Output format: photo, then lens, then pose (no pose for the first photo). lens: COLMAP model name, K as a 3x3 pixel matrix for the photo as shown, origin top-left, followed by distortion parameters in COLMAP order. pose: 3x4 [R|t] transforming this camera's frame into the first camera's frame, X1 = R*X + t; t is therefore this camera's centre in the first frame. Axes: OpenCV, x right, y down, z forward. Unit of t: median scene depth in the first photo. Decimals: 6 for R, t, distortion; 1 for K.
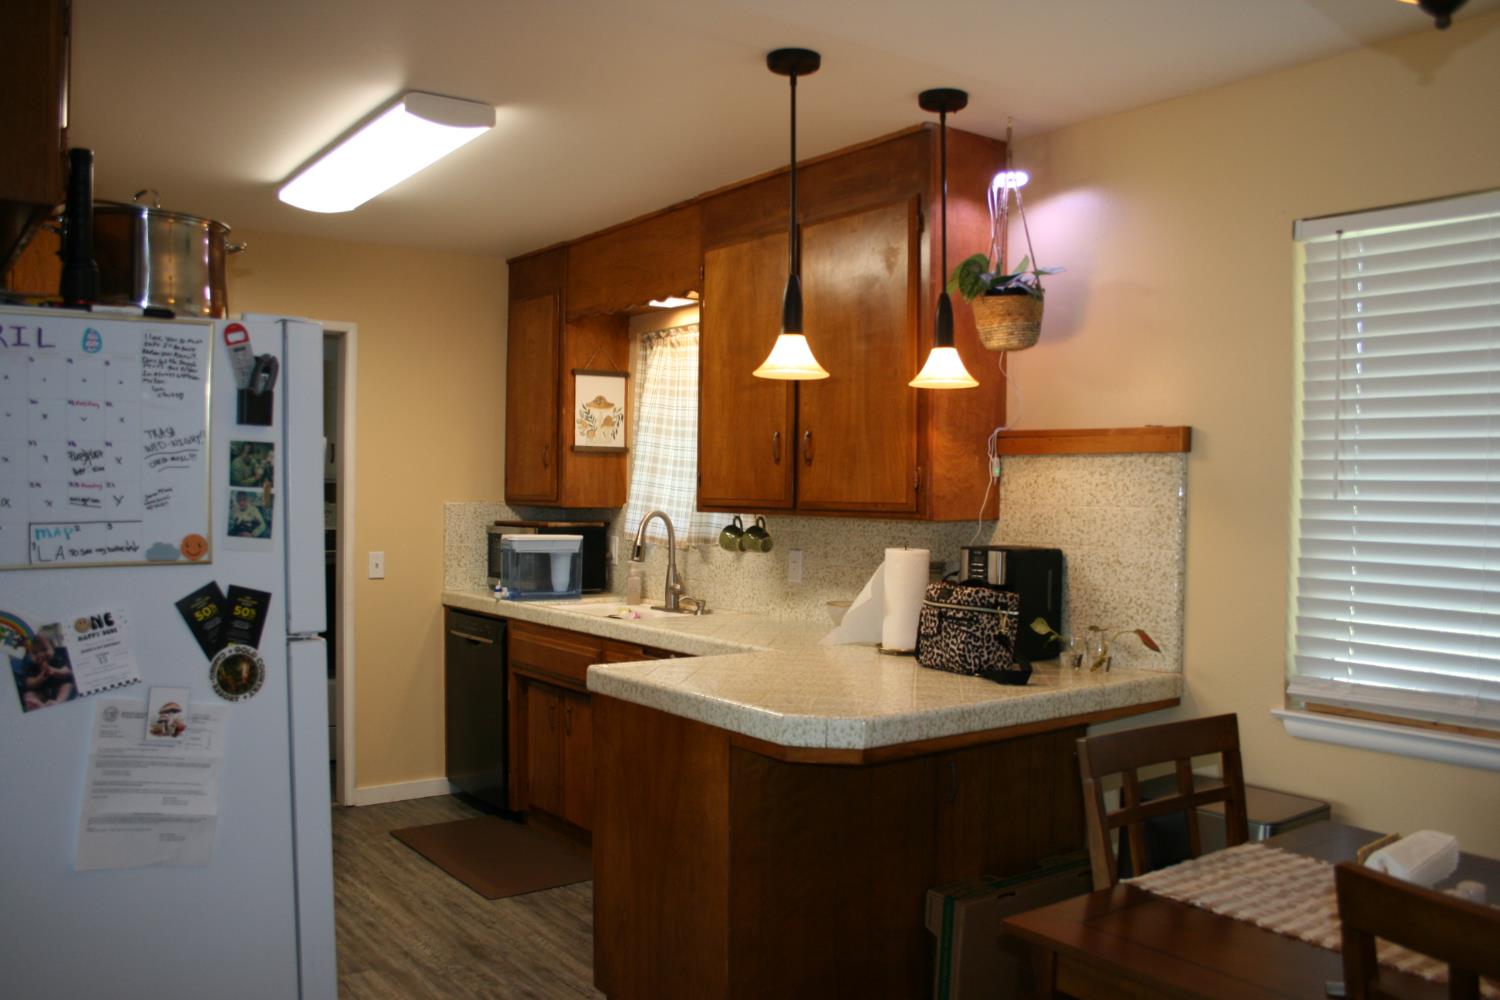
lens RADIAL K [[1228.1, 0, 755.8], [0, 1228.1, 502.8], [0, 0, 1]] dist [-0.122519, 0.067533]
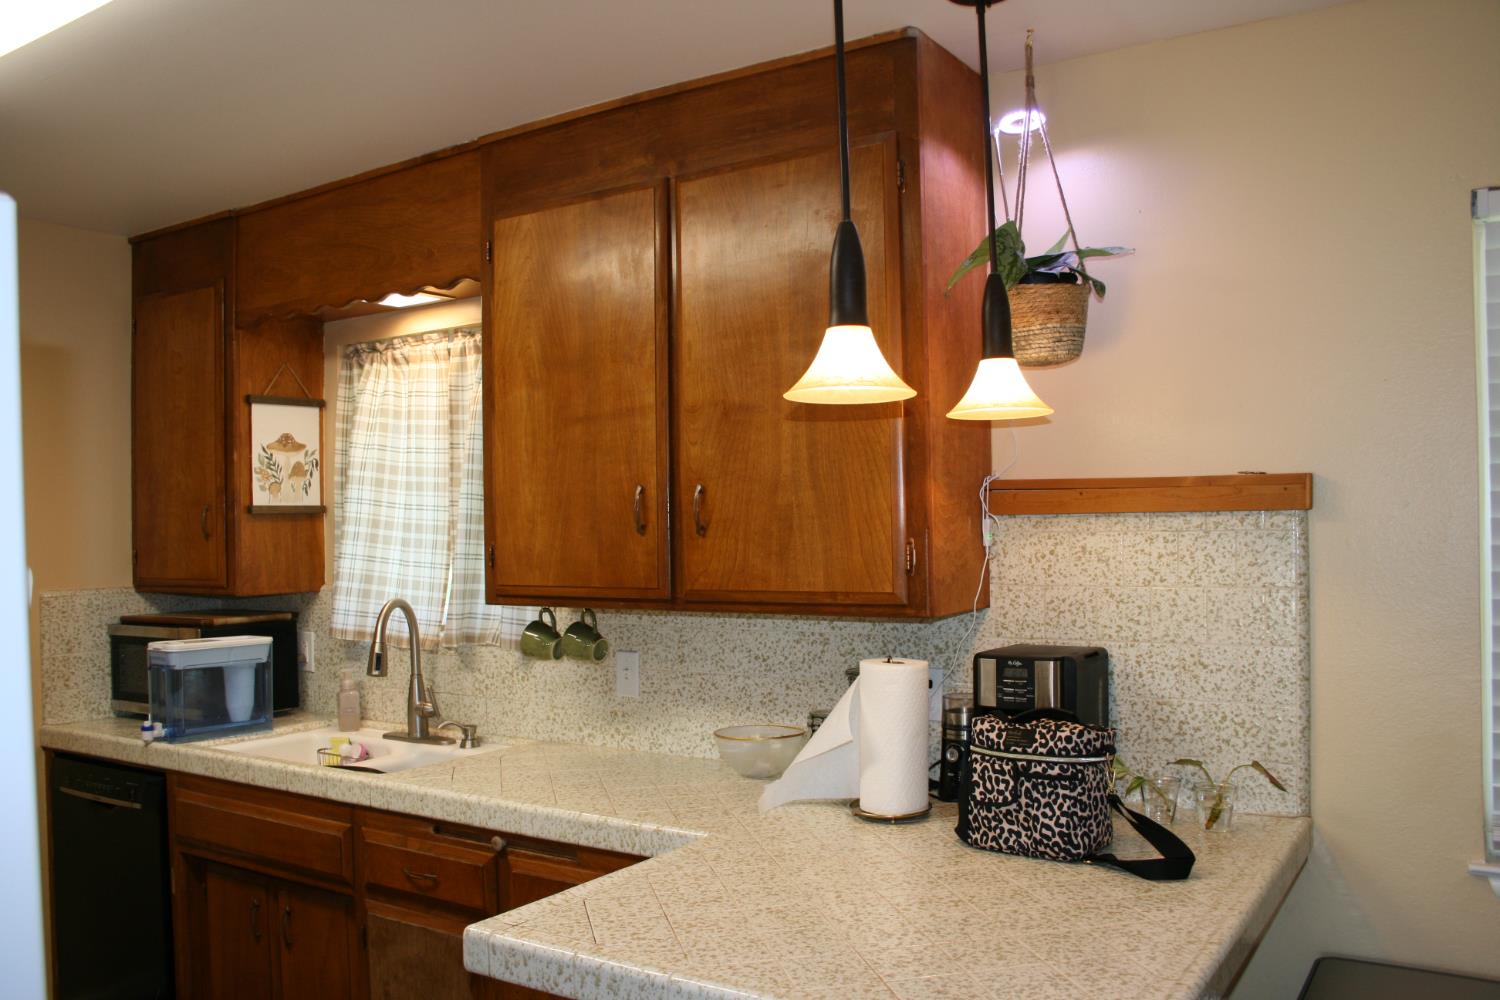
lens RADIAL K [[1228.1, 0, 756.0], [0, 1228.1, 514.8], [0, 0, 1]] dist [-0.122519, 0.067533]
pose [[0.937388, -0.026095, 0.347309, -0.163886], [0.032527, 0.999390, -0.012703, -0.033211], [-0.346765, 0.023204, 0.937665, 0.371035]]
